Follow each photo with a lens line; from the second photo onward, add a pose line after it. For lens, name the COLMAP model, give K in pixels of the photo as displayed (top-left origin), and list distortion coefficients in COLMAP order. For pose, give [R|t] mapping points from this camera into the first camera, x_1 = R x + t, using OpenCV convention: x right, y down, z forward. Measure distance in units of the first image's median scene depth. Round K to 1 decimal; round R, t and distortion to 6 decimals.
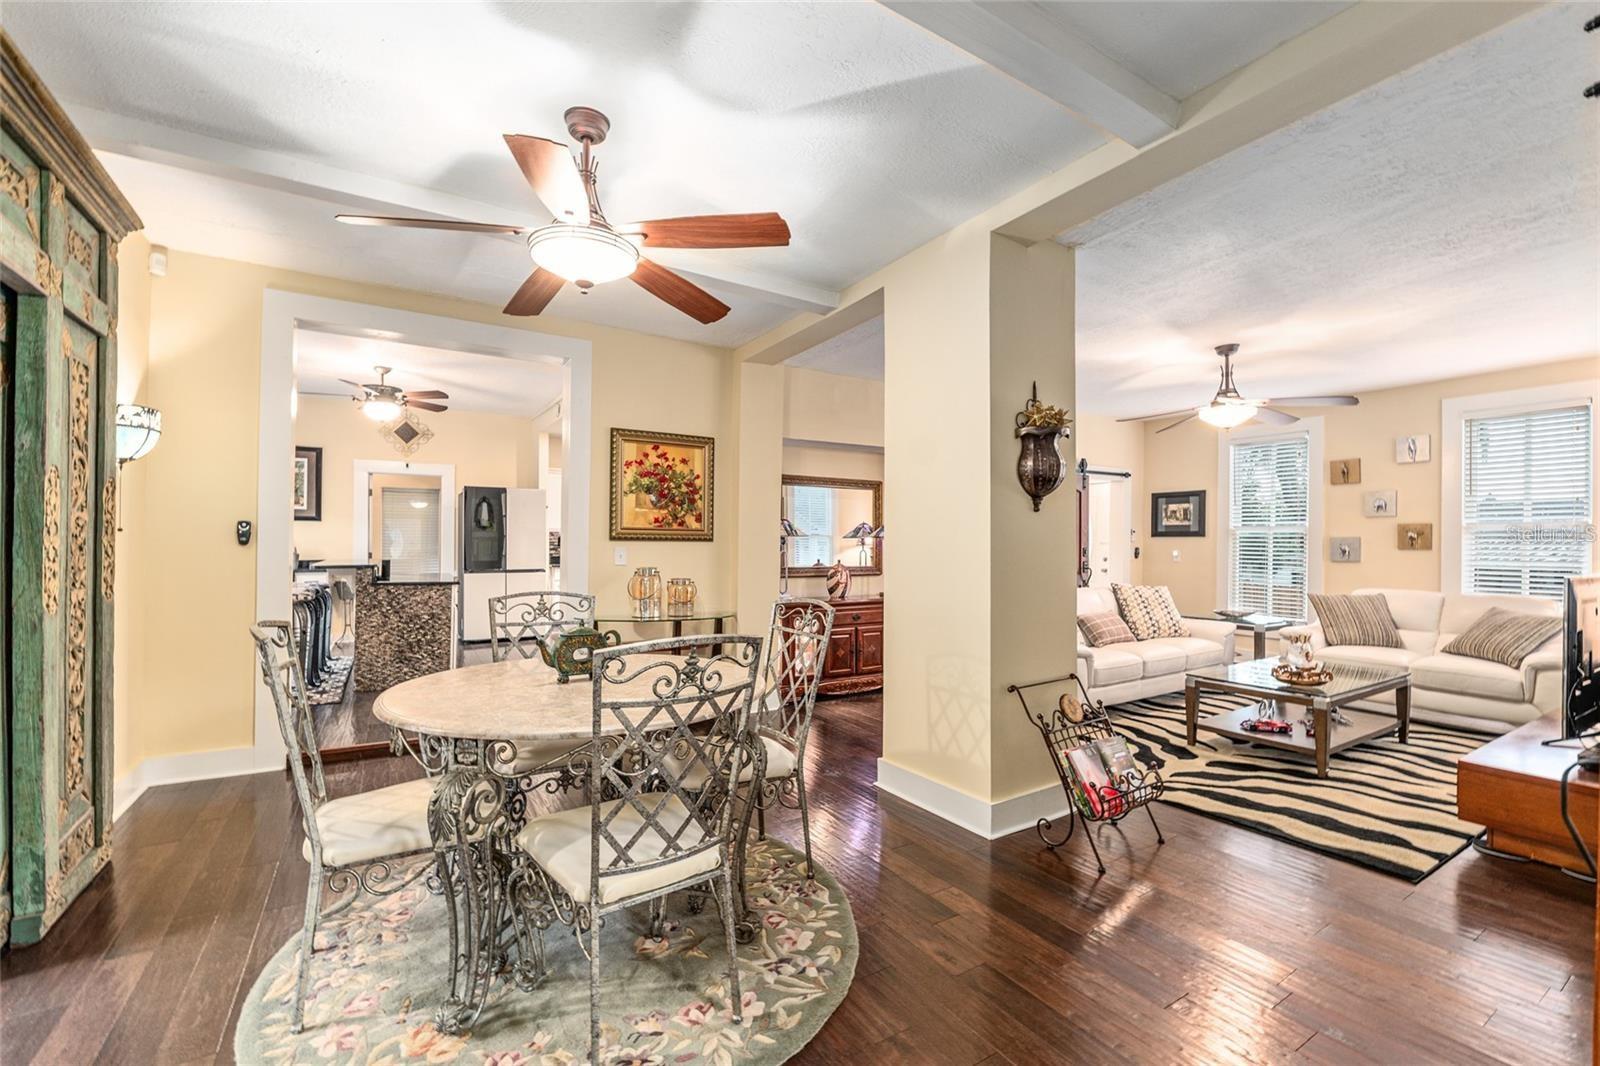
lens RADIAL K [[677.7, 0, 800.0], [0, 677.7, 533.0], [0, 0, 1]] dist [-0.001471, 0.000026]
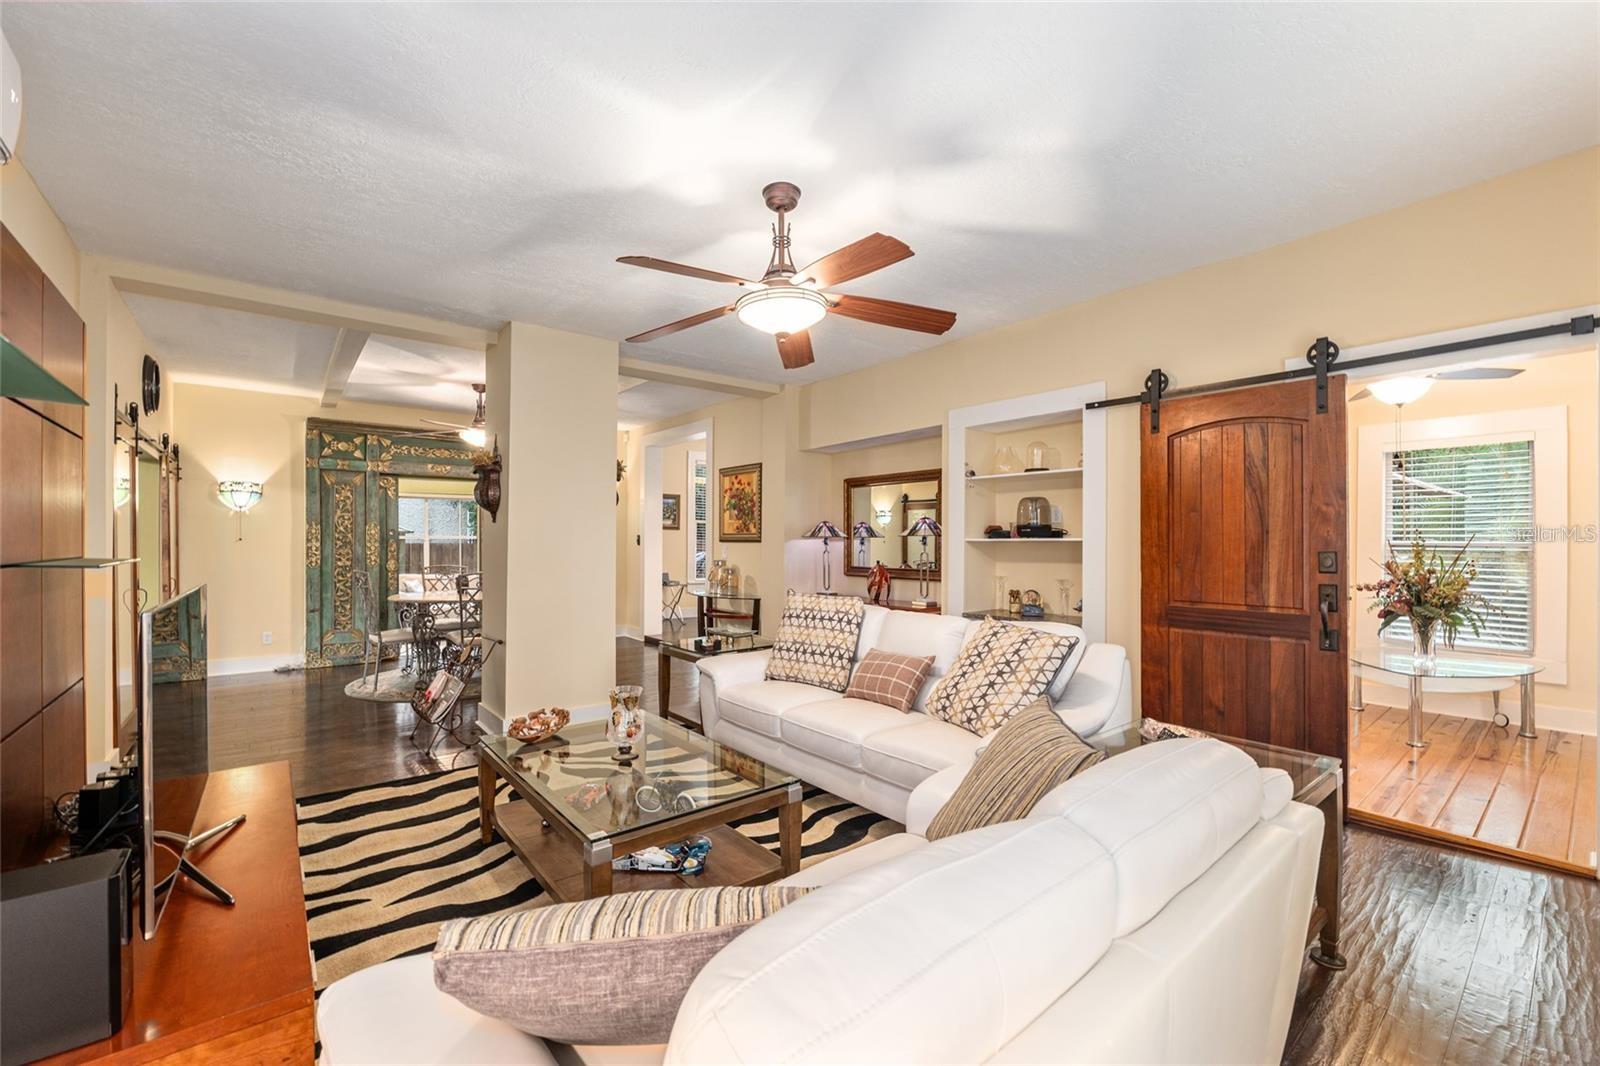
lens RADIAL K [[662.5, 0, 800.0], [0, 662.5, 533.0], [0, 0, 1]] dist [-0.010358, 0.000508]
pose [[0.121977, -0.016924, -0.992389, 1.222664], [0.018283, 0.999723, -0.014802, 0.015871], [0.992365, -0.016339, 0.122252, 0.980835]]
